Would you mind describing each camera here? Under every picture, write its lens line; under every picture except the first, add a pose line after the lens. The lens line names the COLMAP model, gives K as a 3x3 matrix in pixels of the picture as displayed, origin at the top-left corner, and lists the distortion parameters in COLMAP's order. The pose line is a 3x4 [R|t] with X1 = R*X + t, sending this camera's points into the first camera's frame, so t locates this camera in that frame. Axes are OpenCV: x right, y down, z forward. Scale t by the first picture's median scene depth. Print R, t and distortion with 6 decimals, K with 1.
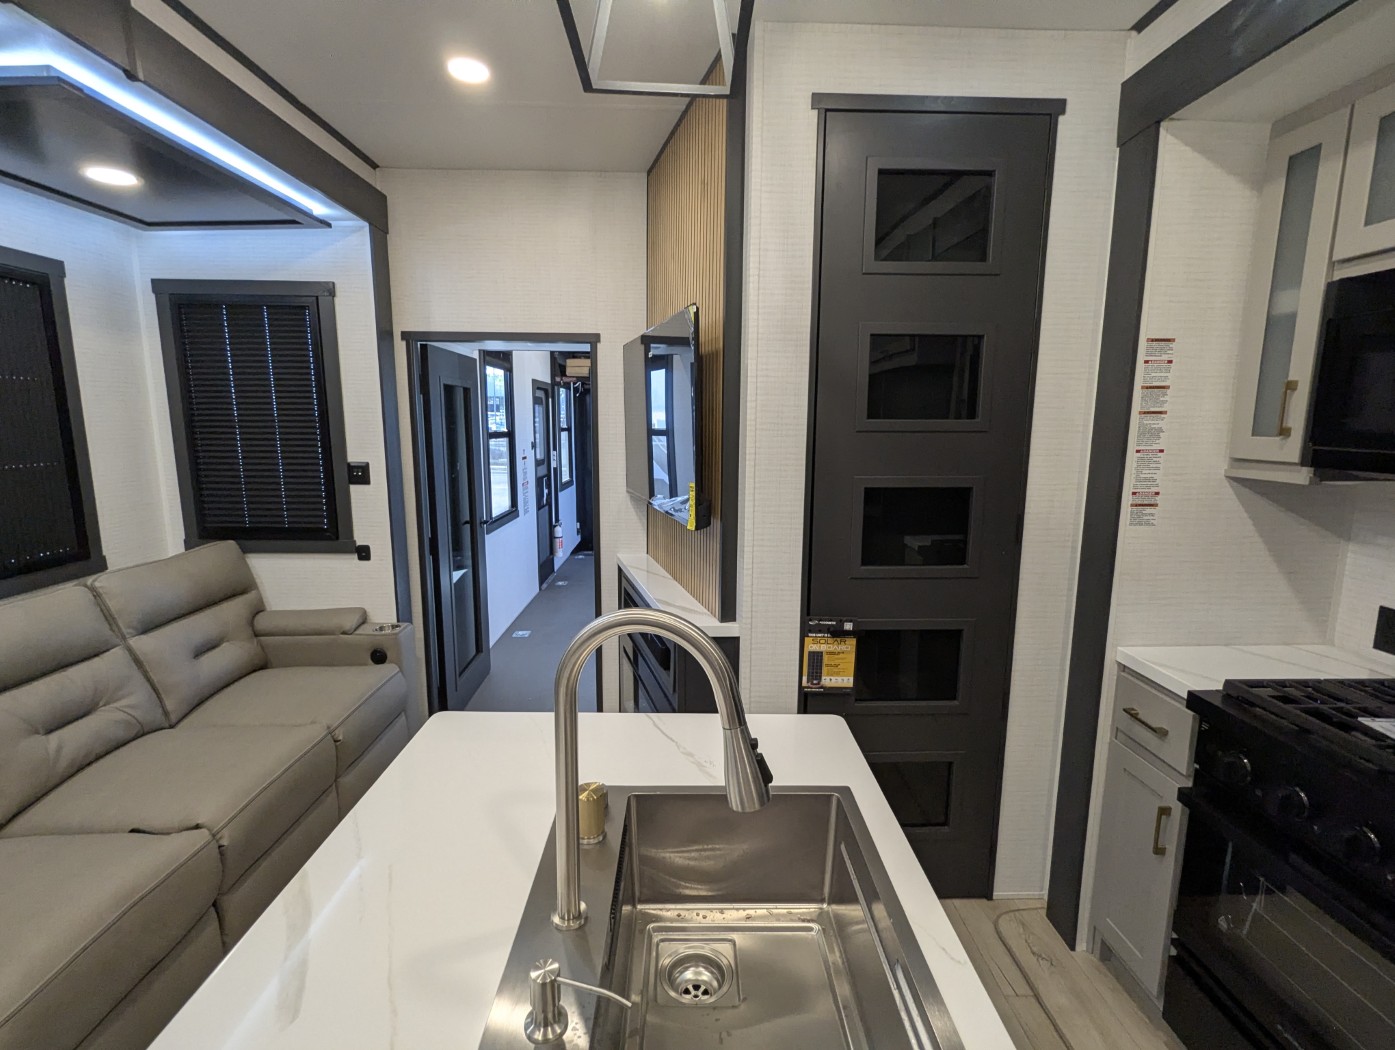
lens RADIAL K [[661.8, 0, 698.8], [0, 661.8, 528.1], [0, 0, 1]] dist [-0.004641, 0.001665]
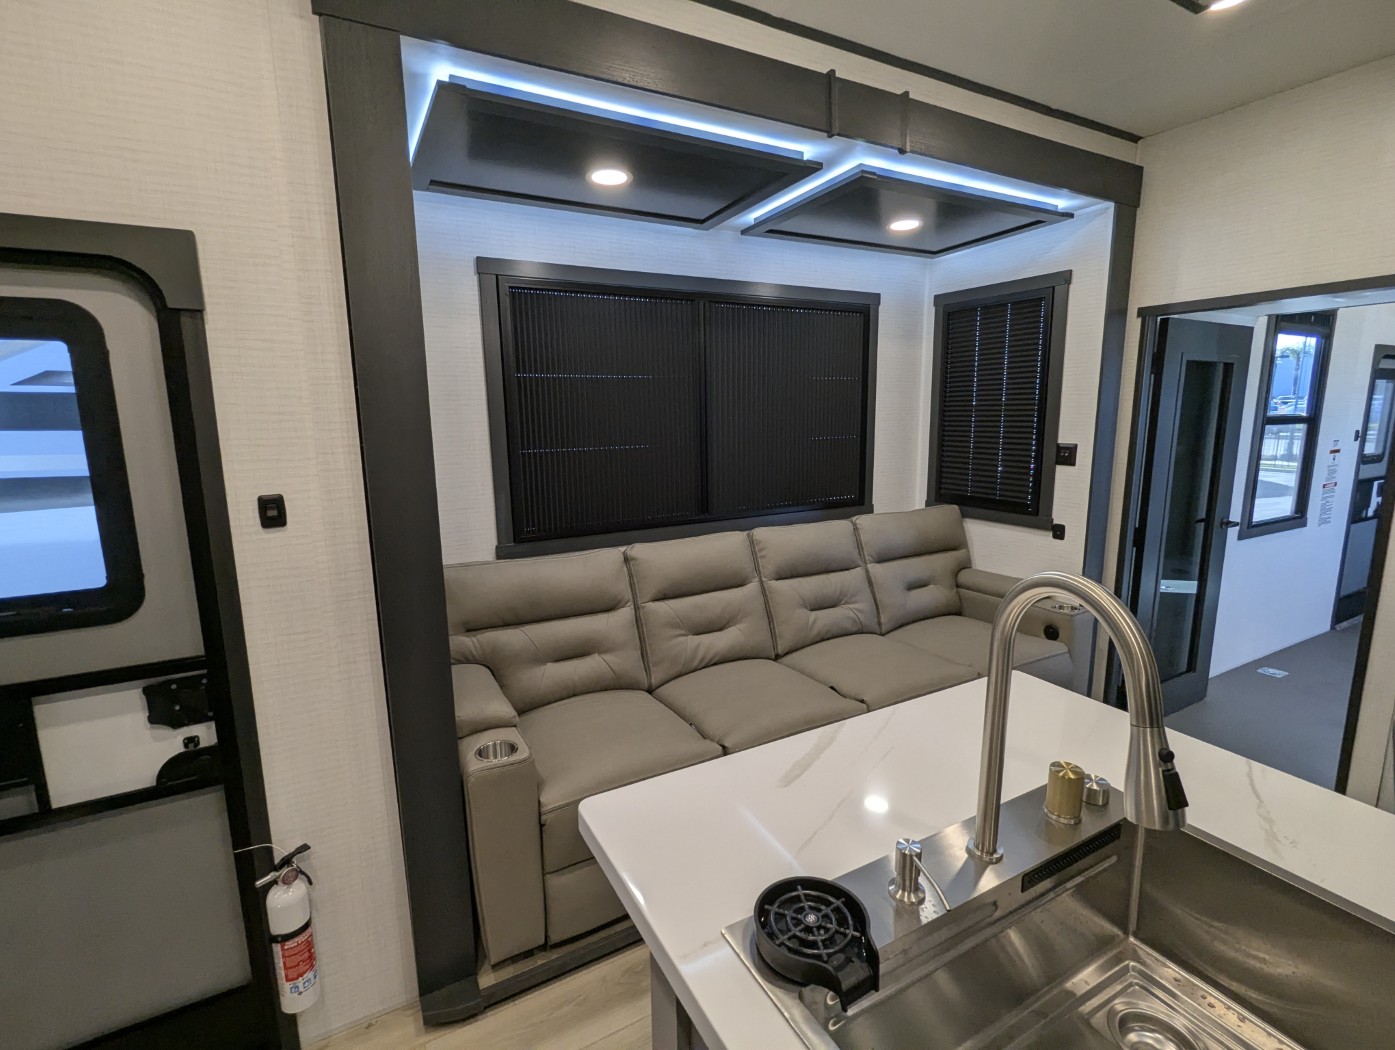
lens RADIAL K [[661.8, 0, 695.2], [0, 661.8, 525.0], [0, 0, 1]] dist [-0.004641, 0.001665]
pose [[0.463069, 0.137886, -0.875531, 0.138734], [-0.128748, 0.987812, 0.087474, 0.010385], [0.876921, 0.072216, 0.475178, 0.013165]]
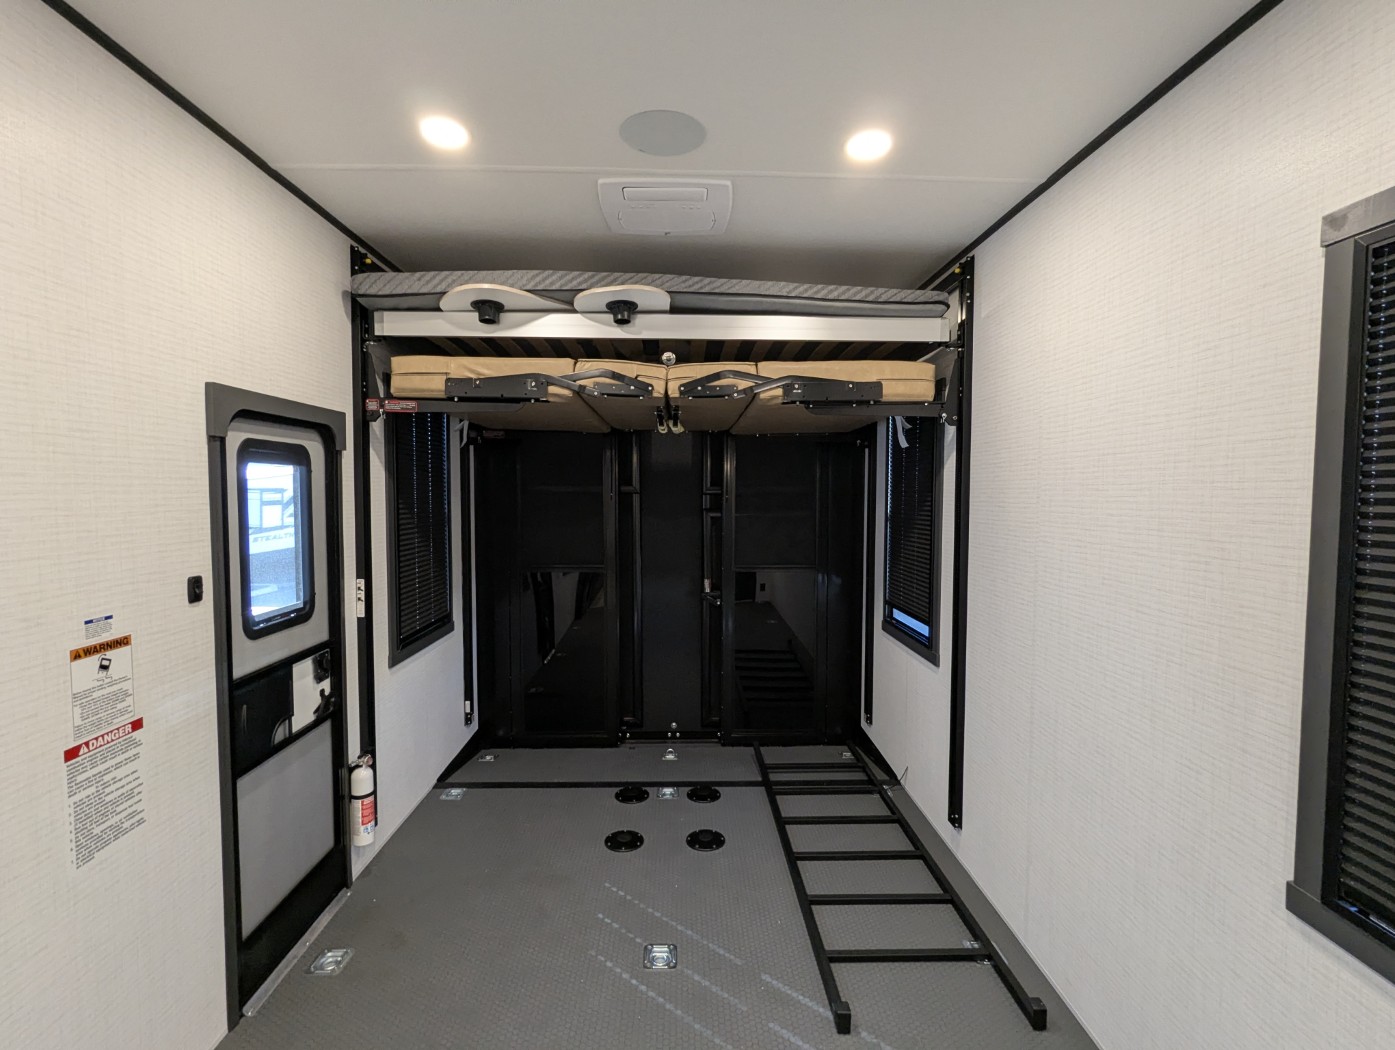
lens RADIAL K [[661.8, 0, 691.8], [0, 661.8, 521.5], [0, 0, 1]] dist [-0.004641, 0.001665]
pose [[0.999964, -0.008123, 0.002610, -0.034109], [0.008374, 0.992995, -0.117856, -0.247170], [-0.001634, 0.117873, 0.993027, 1.435872]]
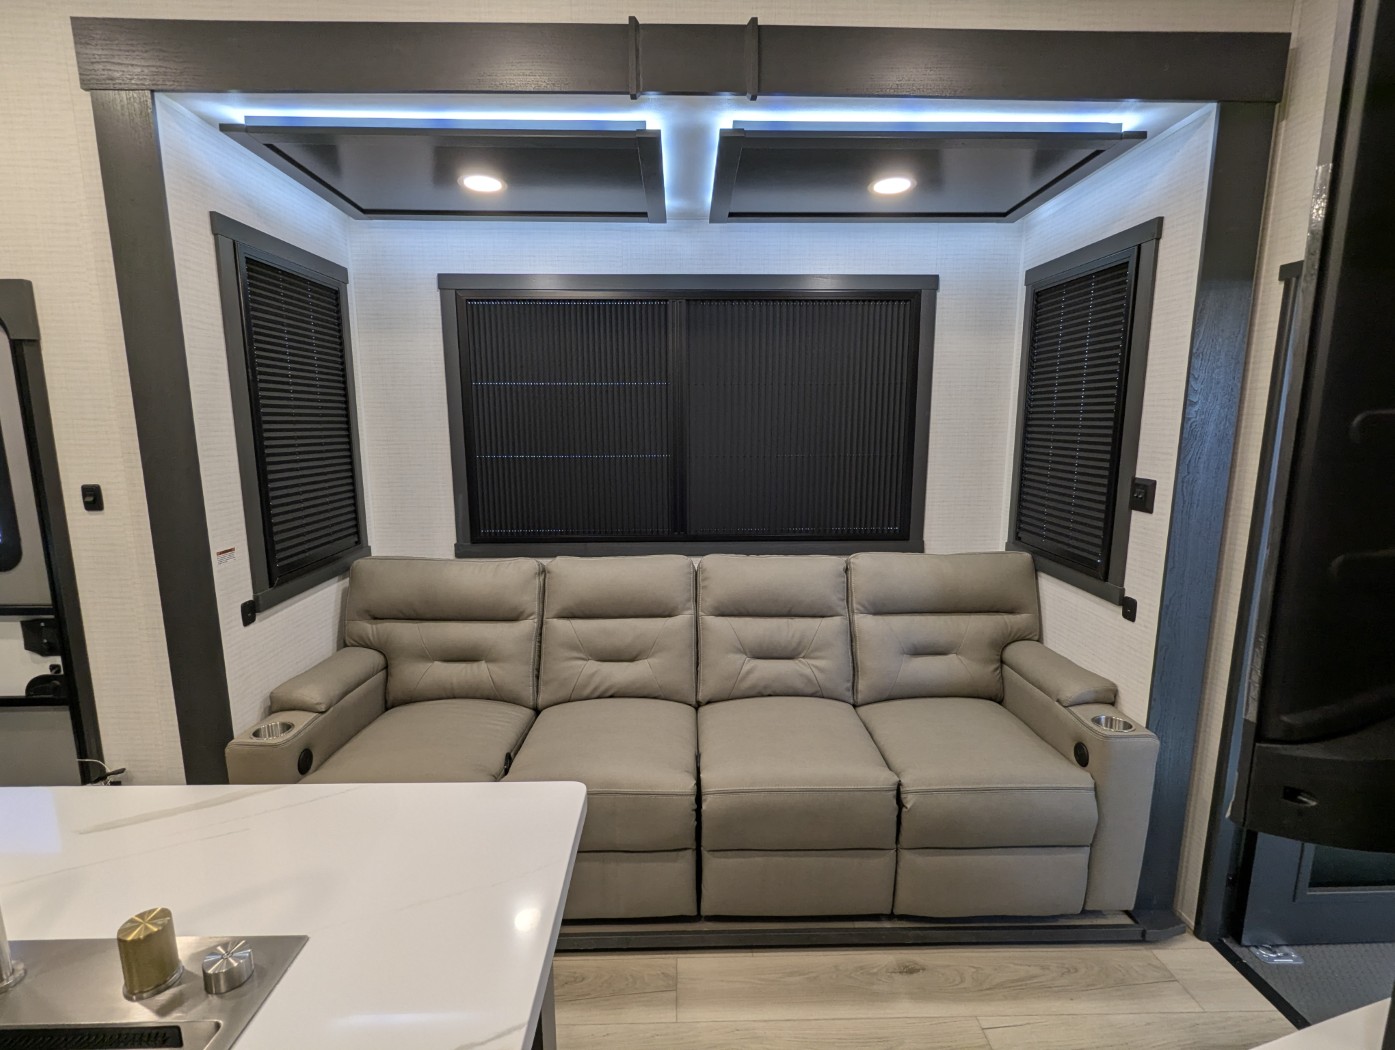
lens RADIAL K [[661.8, 0, 695.6], [0, 661.8, 524.3], [0, 0, 1]] dist [-0.004641, 0.001665]
pose [[0.000188, 0.156227, -0.987721, 0.173575], [-0.164970, 0.974193, 0.154056, -0.085566], [0.986299, 0.162915, 0.025956, 0.547764]]
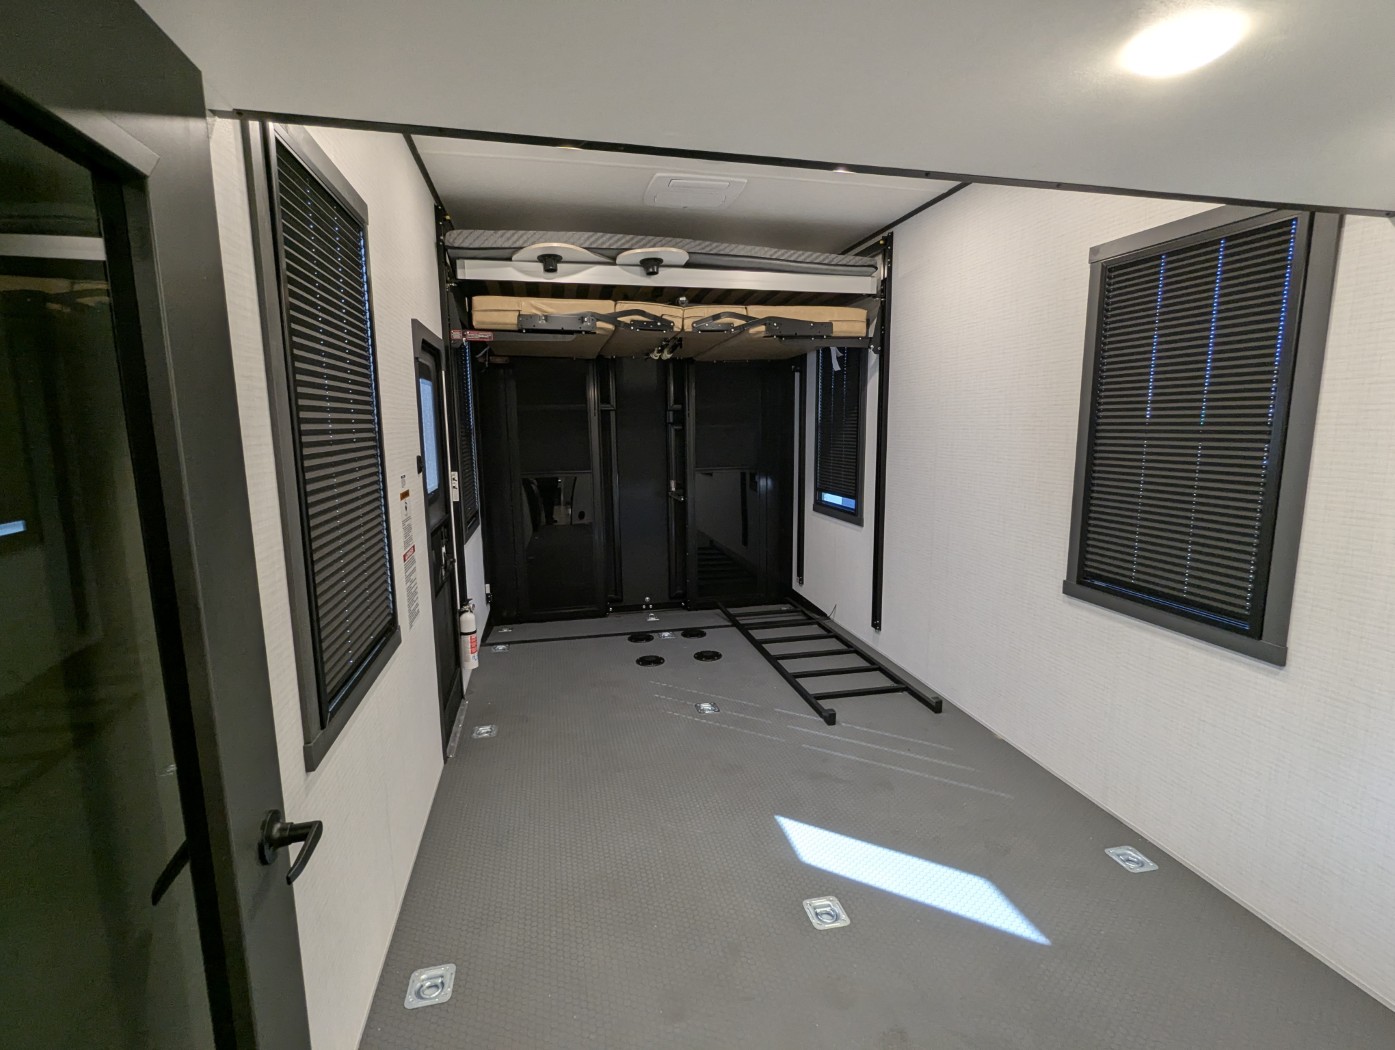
lens RADIAL K [[661.8, 0, 692.5], [0, 661.8, 520.4], [0, 0, 1]] dist [-0.004641, 0.001665]
pose [[0.980566, -0.049562, 0.189824, -0.324100], [0.052660, 0.998548, -0.011313, -0.148889], [-0.188988, 0.021089, 0.981753, 1.081424]]
